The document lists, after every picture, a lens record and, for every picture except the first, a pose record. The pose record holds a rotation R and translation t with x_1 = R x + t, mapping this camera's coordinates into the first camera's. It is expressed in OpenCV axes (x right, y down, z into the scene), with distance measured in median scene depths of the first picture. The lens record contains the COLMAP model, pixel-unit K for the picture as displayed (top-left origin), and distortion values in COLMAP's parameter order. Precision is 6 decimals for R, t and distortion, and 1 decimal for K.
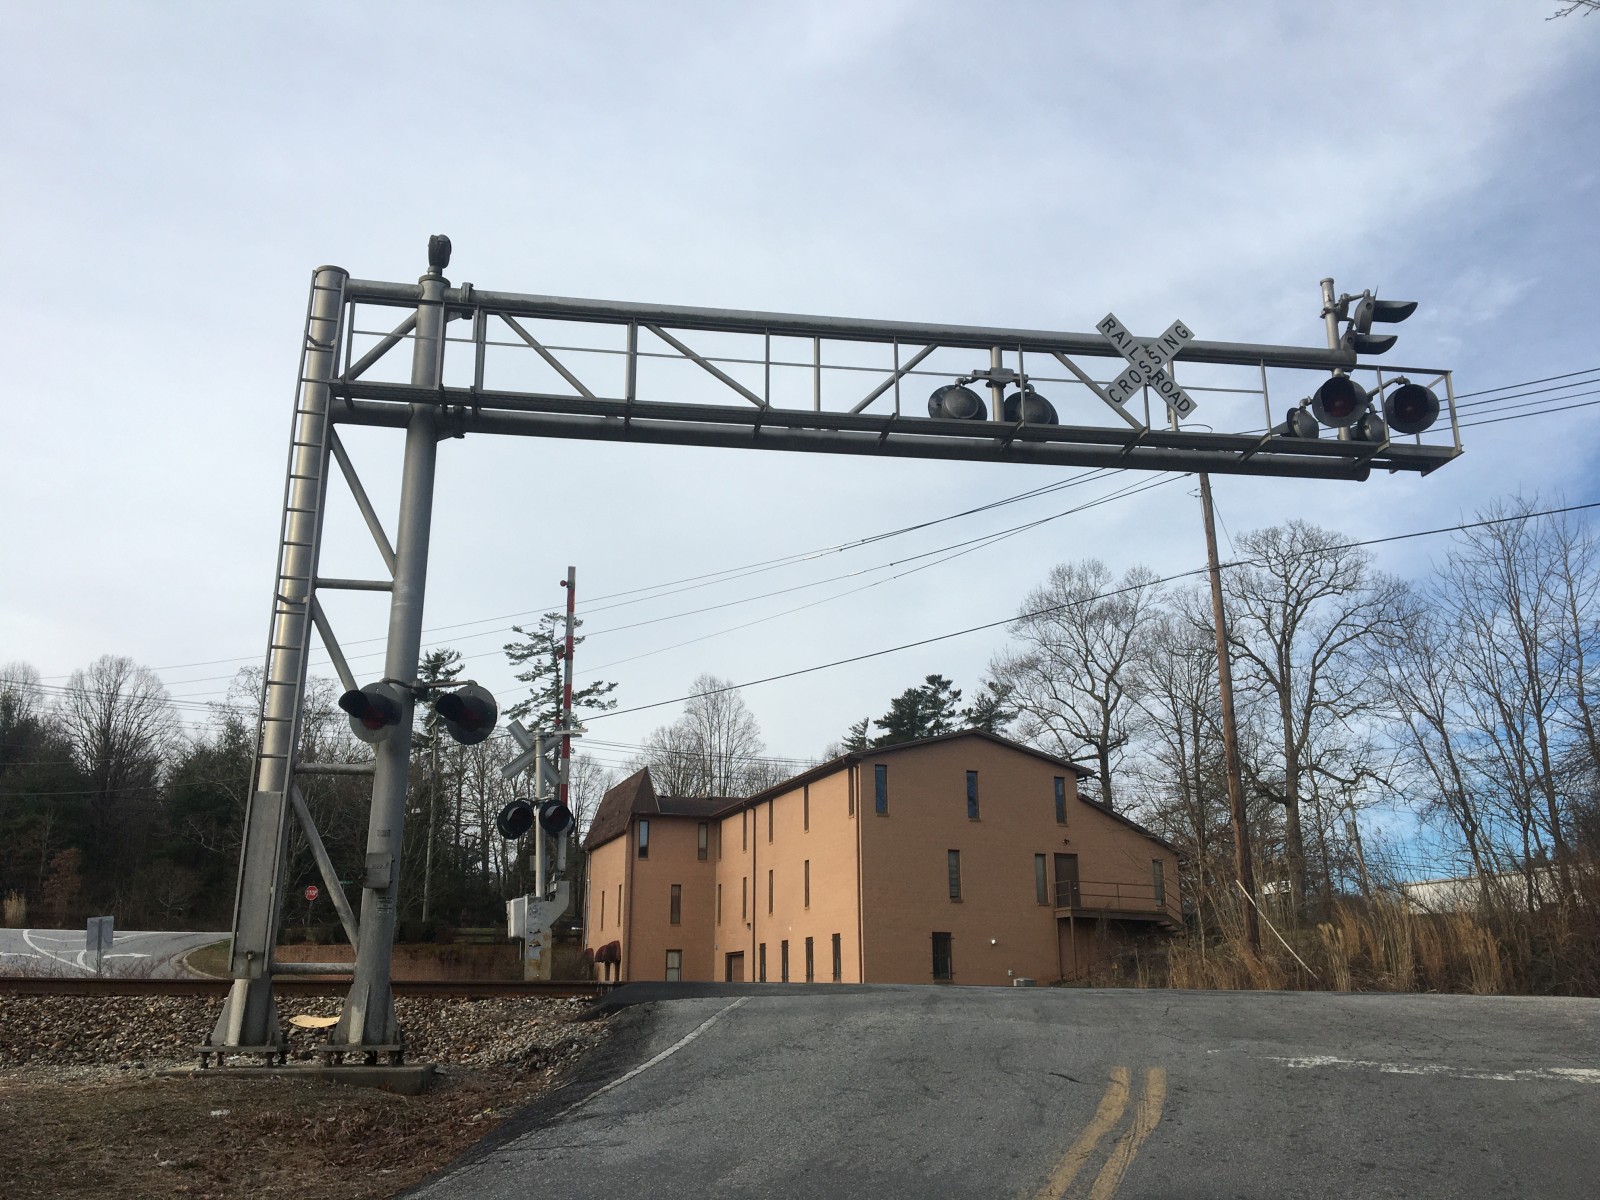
lens RADIAL K [[1328.7, 0, 800.0], [0, 1328.7, 600.0], [0, 0, 1]] dist [0.095090, -0.135995]
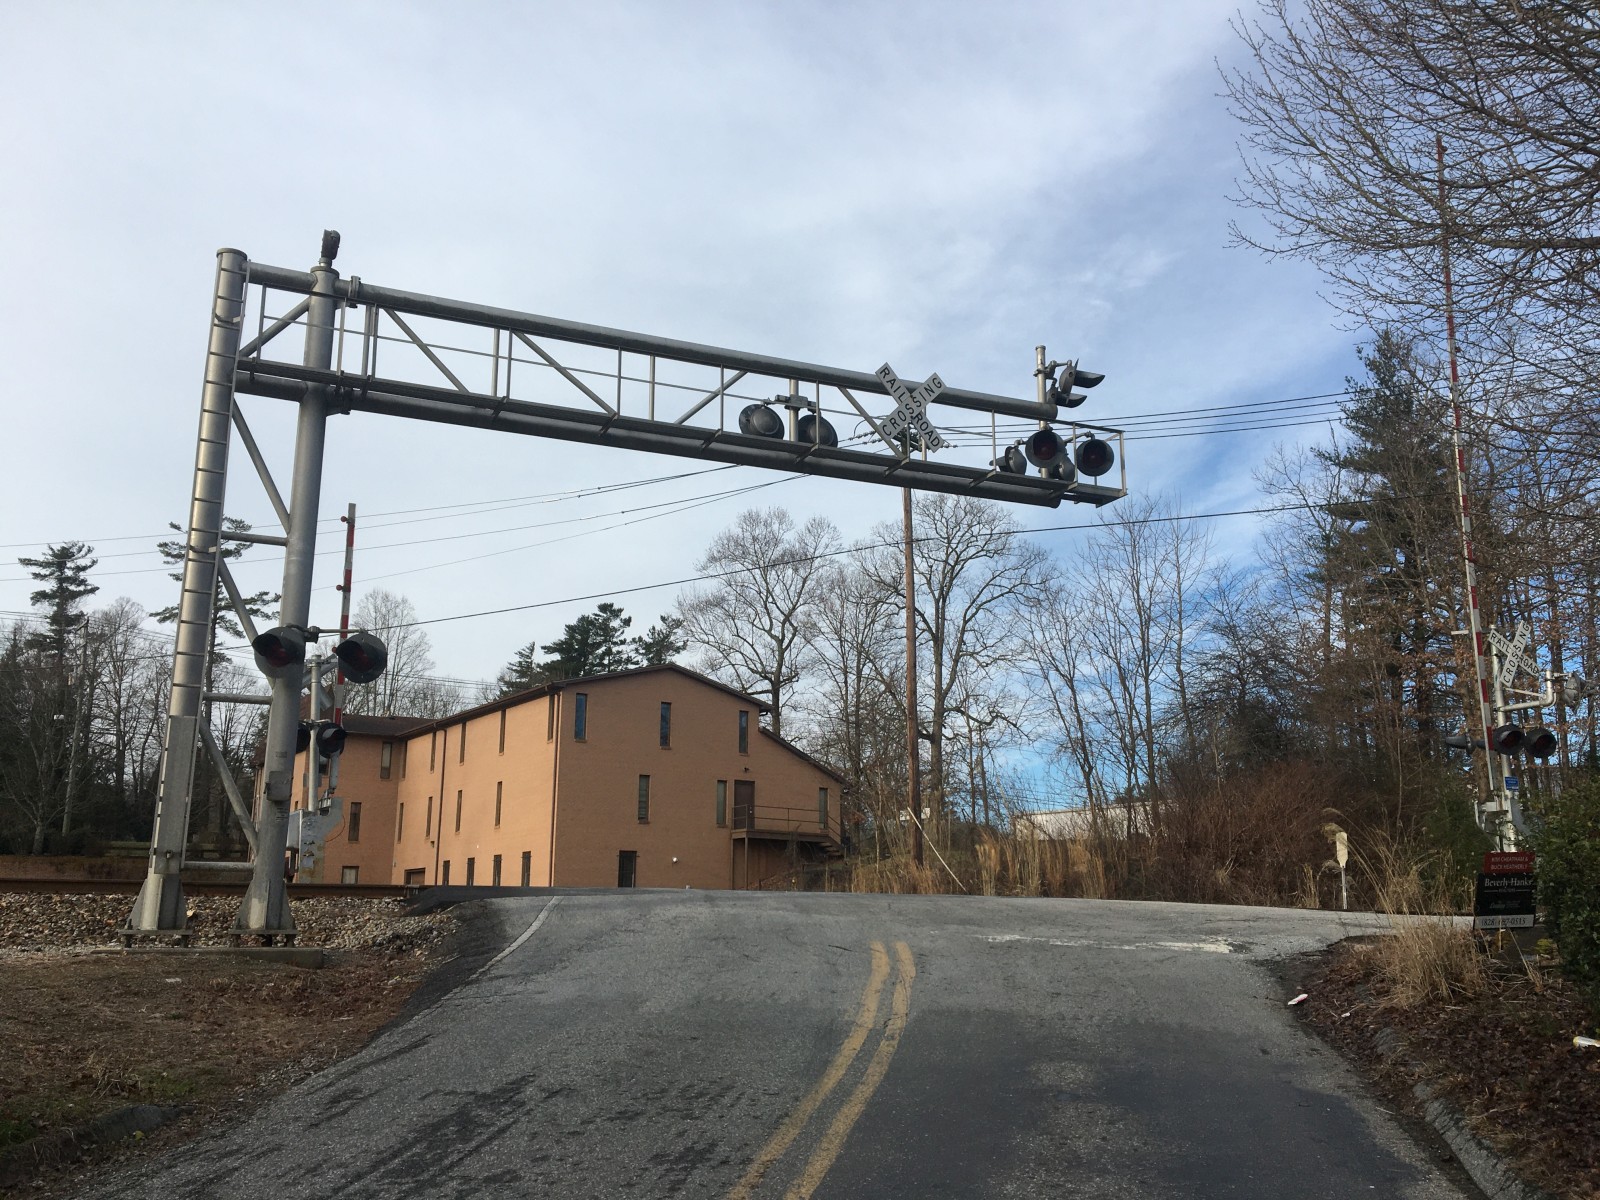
lens RADIAL K [[1310.2, 0, 800.0], [0, 1310.2, 600.0], [0, 0, 1]] dist [0.137254, -0.205573]
pose [[0.967611, 0.062858, 0.244496, -0.123835], [-0.075973, 0.996113, 0.044576, -0.036709], [-0.240744, -0.061707, 0.968625, -0.177603]]
